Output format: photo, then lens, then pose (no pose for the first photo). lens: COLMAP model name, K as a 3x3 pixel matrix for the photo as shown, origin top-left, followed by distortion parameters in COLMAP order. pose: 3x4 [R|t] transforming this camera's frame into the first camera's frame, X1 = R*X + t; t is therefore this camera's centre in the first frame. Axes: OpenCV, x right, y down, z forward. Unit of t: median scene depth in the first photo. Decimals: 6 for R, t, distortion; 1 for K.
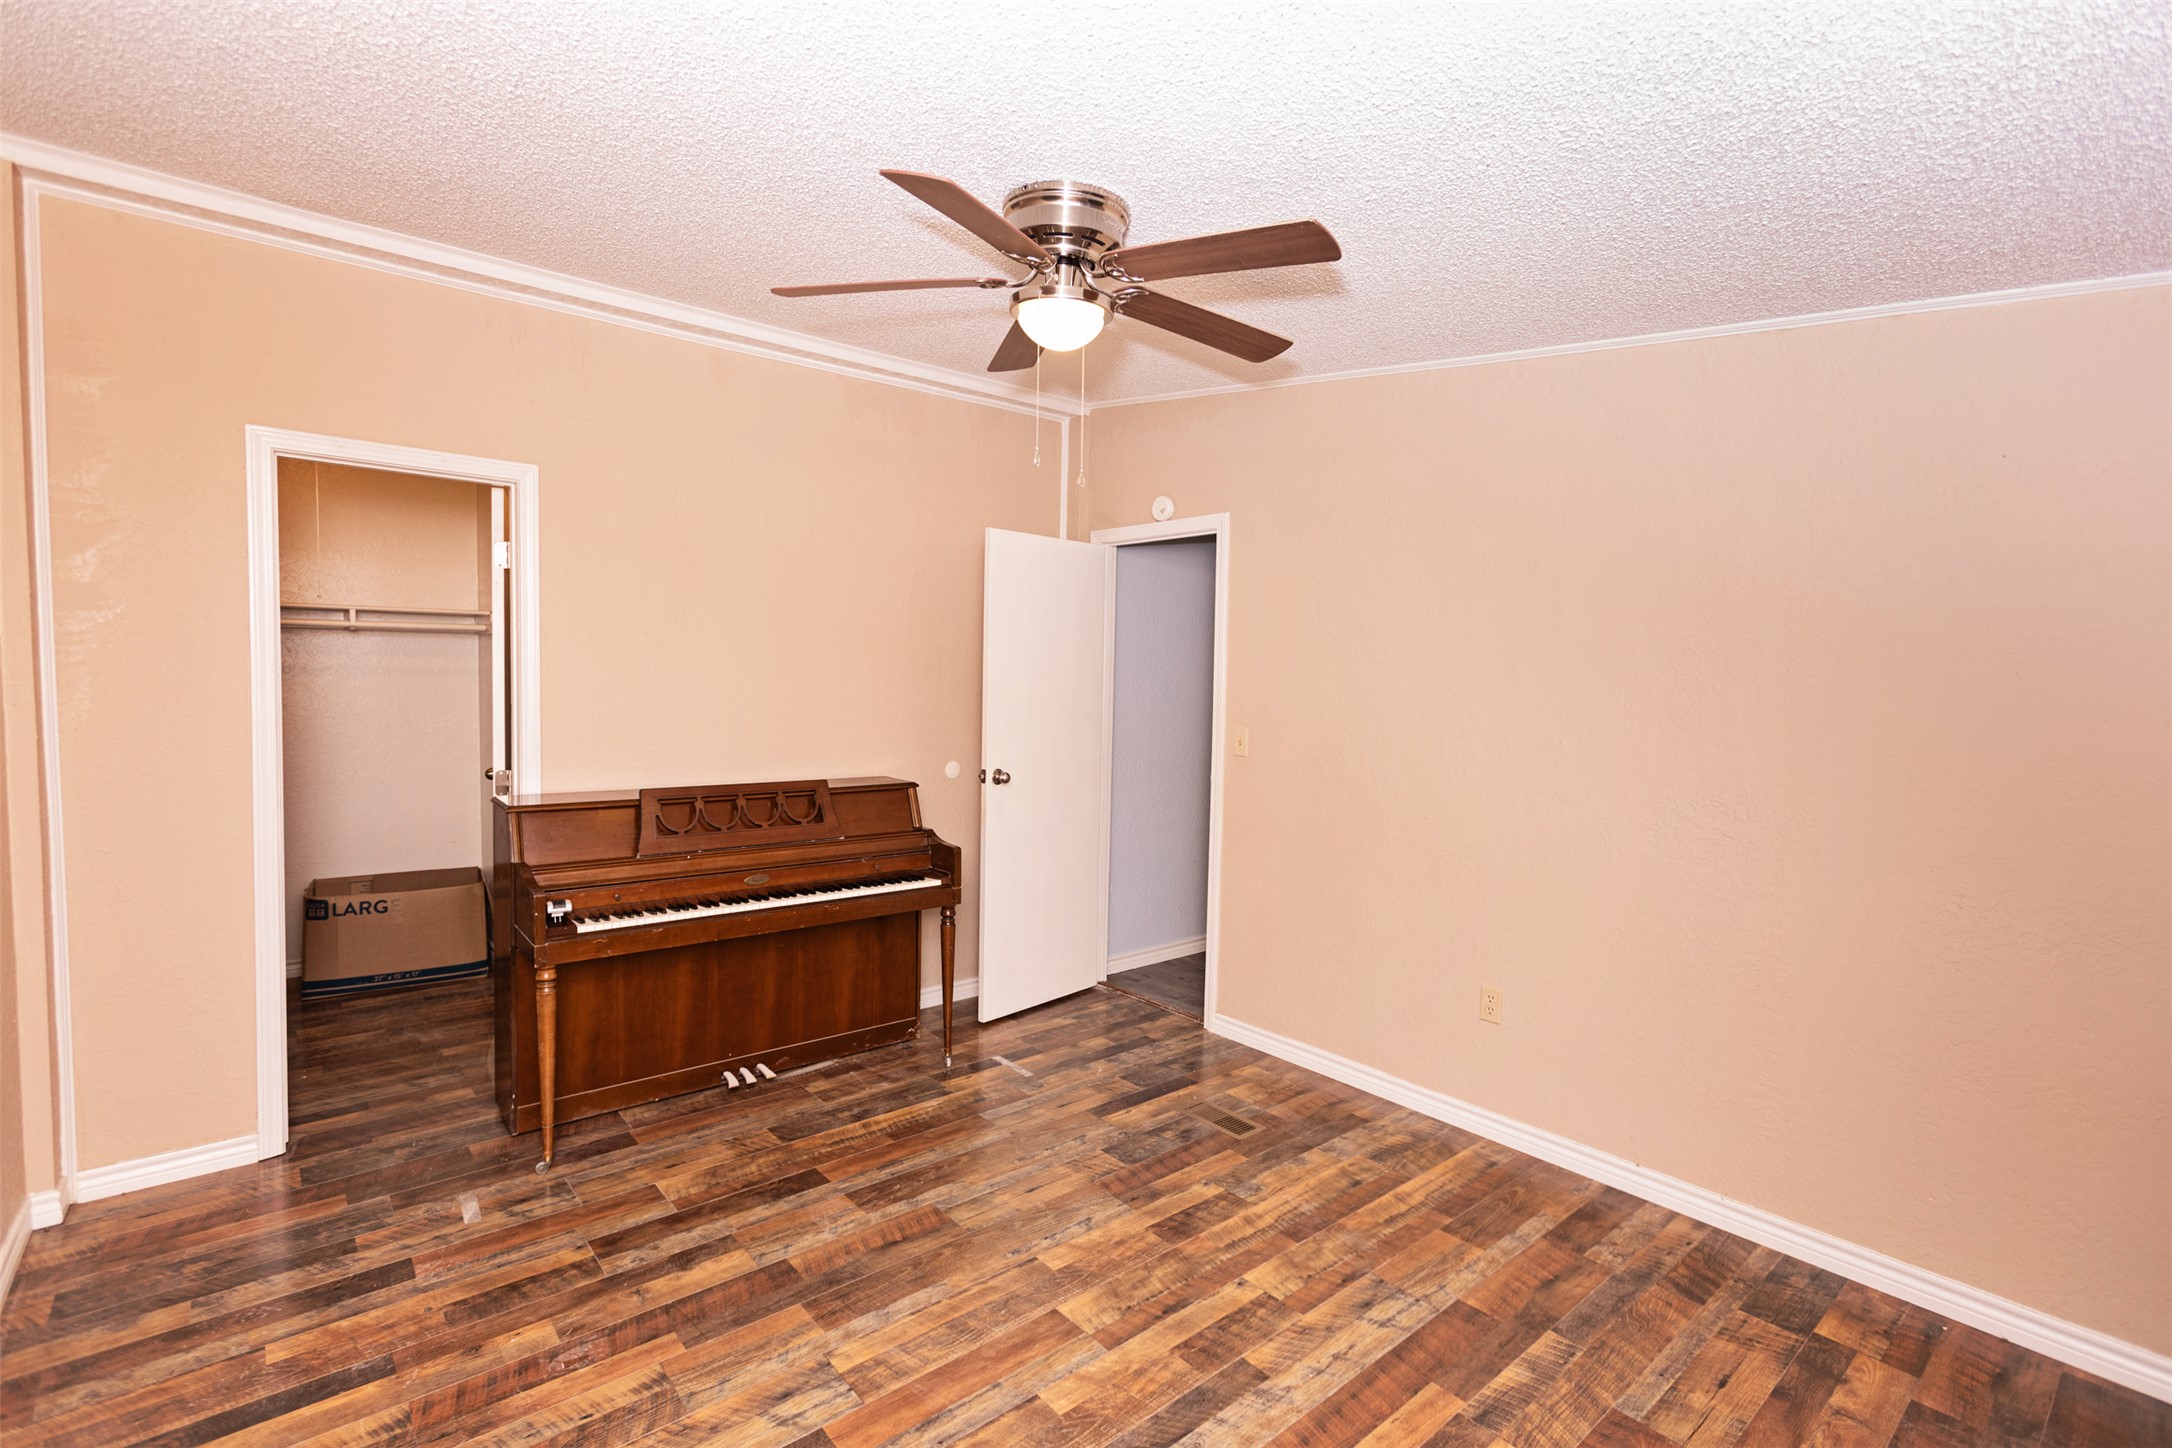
lens RADIAL K [[945.2, 0, 1086.0], [0, 945.2, 724.0], [0, 0, 1]] dist [-0.024479, 0.012282]
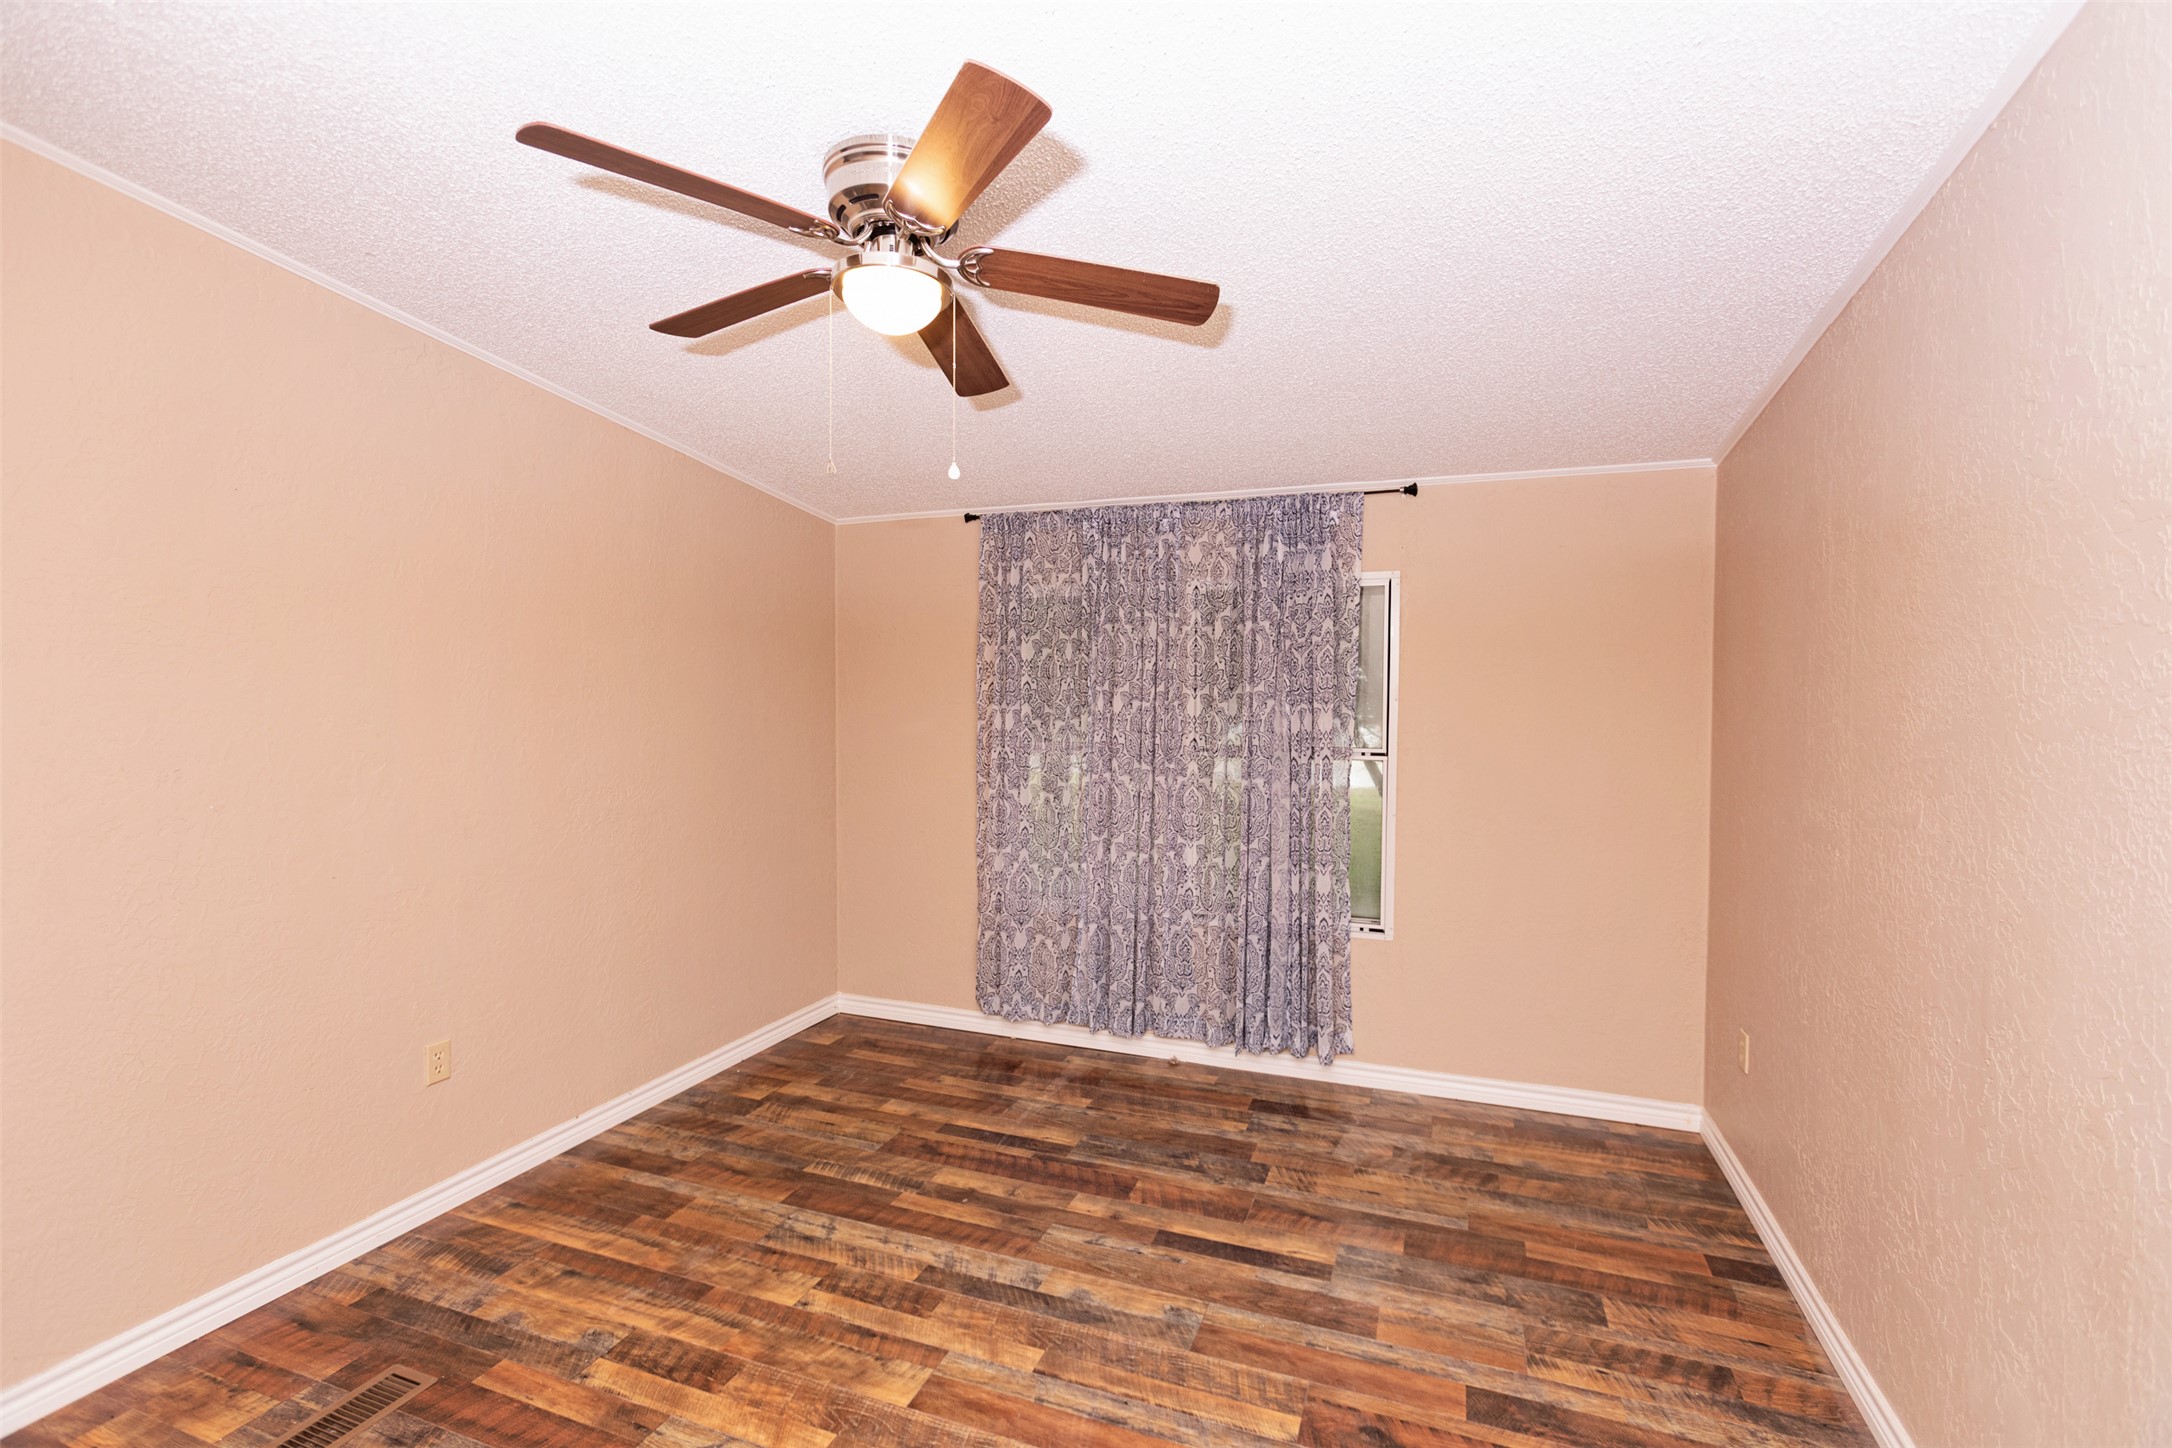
lens RADIAL K [[945.2, 0, 1086.0], [0, 945.2, 724.0], [0, 0, 1]] dist [-0.024479, 0.012282]
pose [[-0.450388, -0.052833, 0.891269, -0.763253], [0.036492, 0.996324, 0.077502, -0.074267], [-0.892087, 0.067430, -0.446804, 1.058948]]
